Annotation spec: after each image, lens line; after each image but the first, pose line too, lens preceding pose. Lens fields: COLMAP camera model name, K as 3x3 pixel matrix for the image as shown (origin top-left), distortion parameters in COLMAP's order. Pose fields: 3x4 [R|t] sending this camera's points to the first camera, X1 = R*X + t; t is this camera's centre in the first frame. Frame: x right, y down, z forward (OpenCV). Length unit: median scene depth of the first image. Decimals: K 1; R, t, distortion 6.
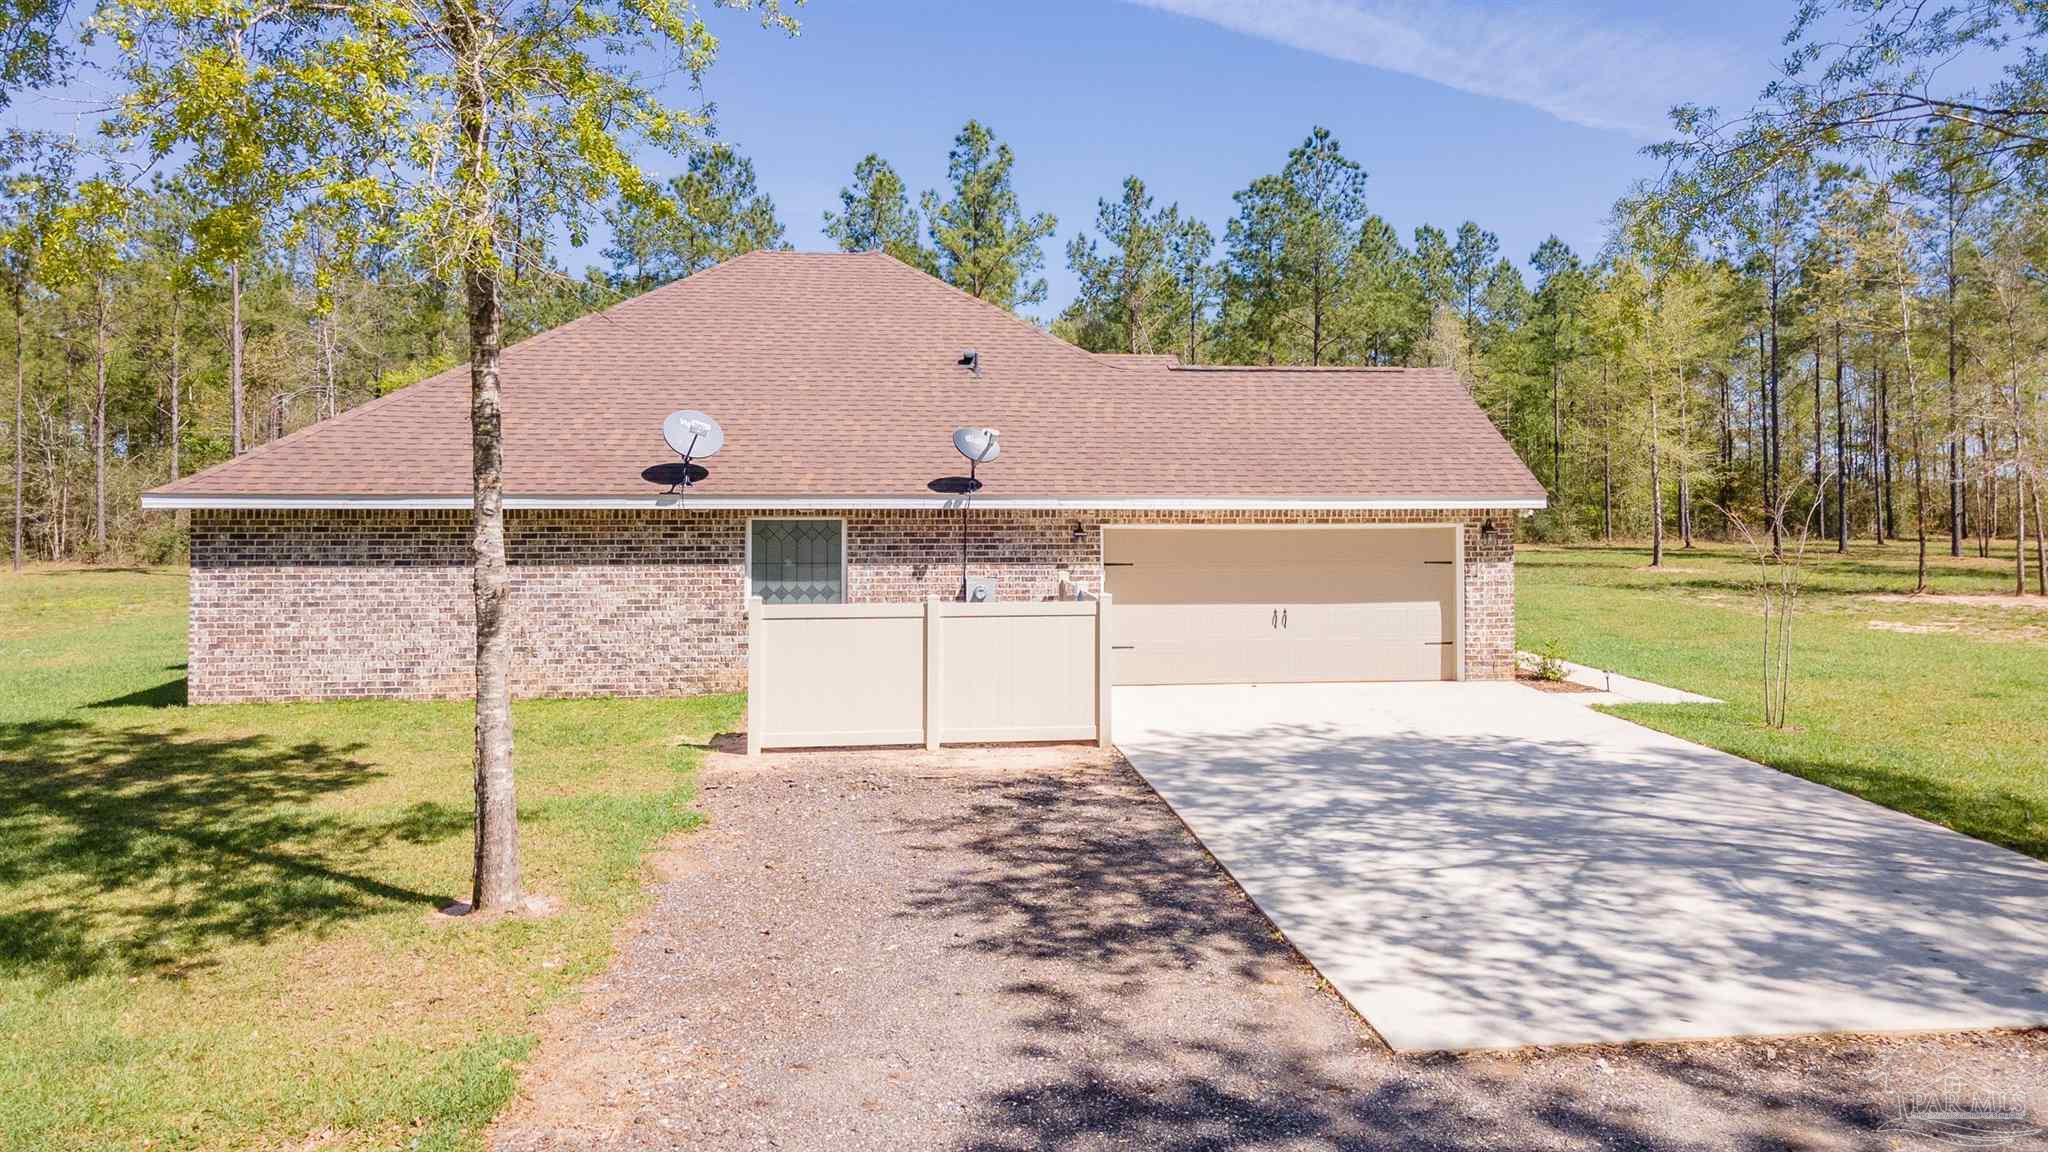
lens RADIAL K [[1433.1, 0, 1024.0], [0, 1433.1, 576.0], [0, 0, 1]] dist [0.007631, 0.035192]
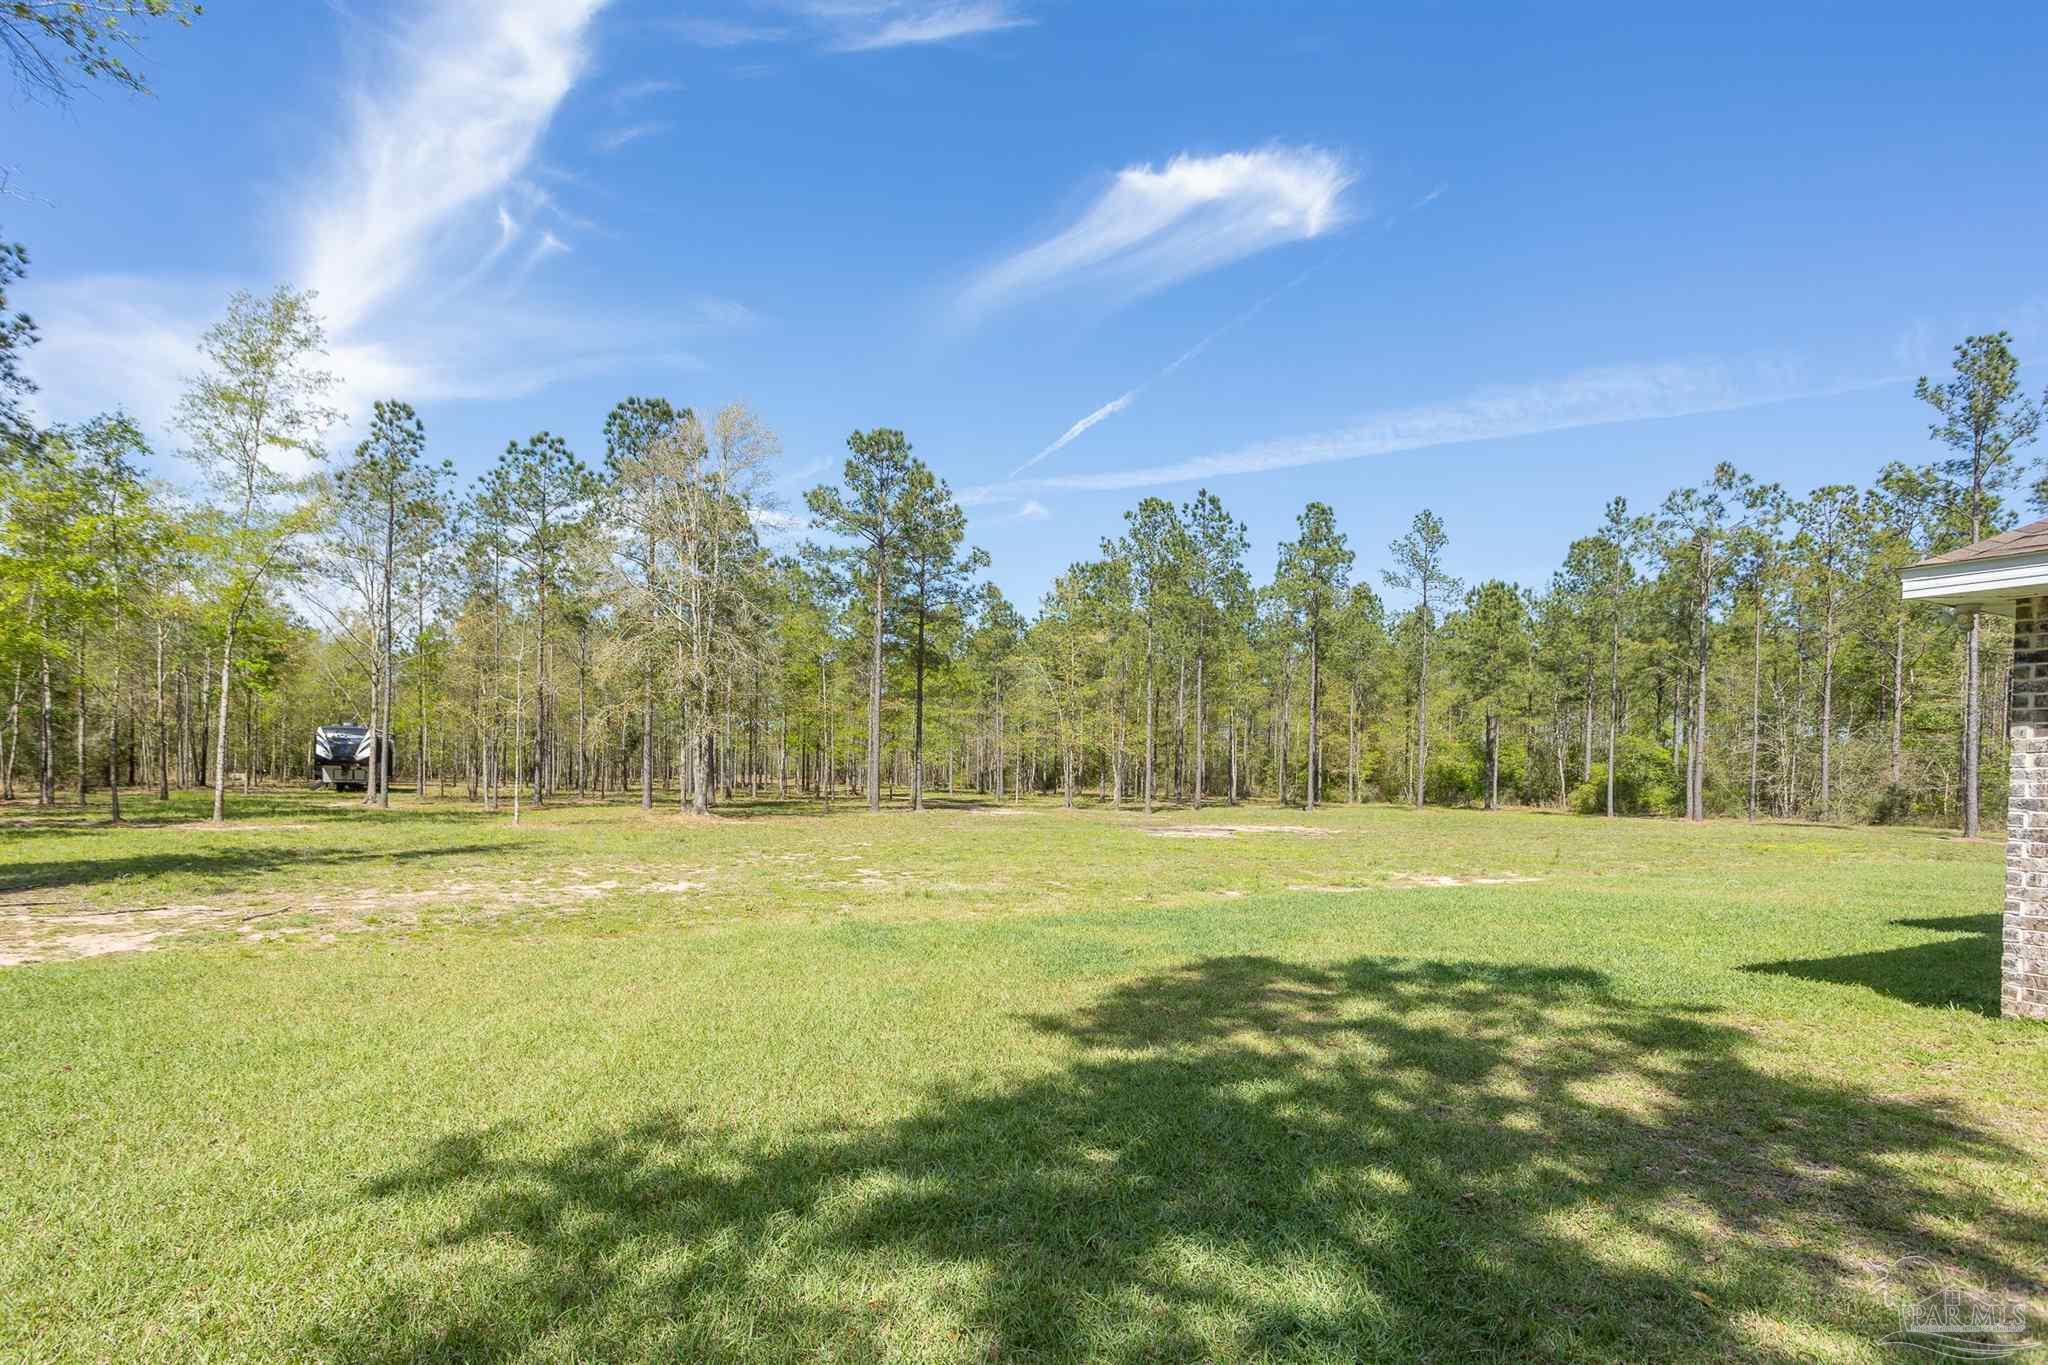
lens RADIAL K [[1014.8, 0, 1024.0], [0, 1014.8, 682.5], [0, 0, 1]] dist [-0.038278, 0.029703]
pose [[0.324165, -0.052858, -0.944523, -0.079403], [-0.089980, 0.992188, -0.086407, 0.008356], [0.941712, 0.112998, 0.316876, 0.125852]]
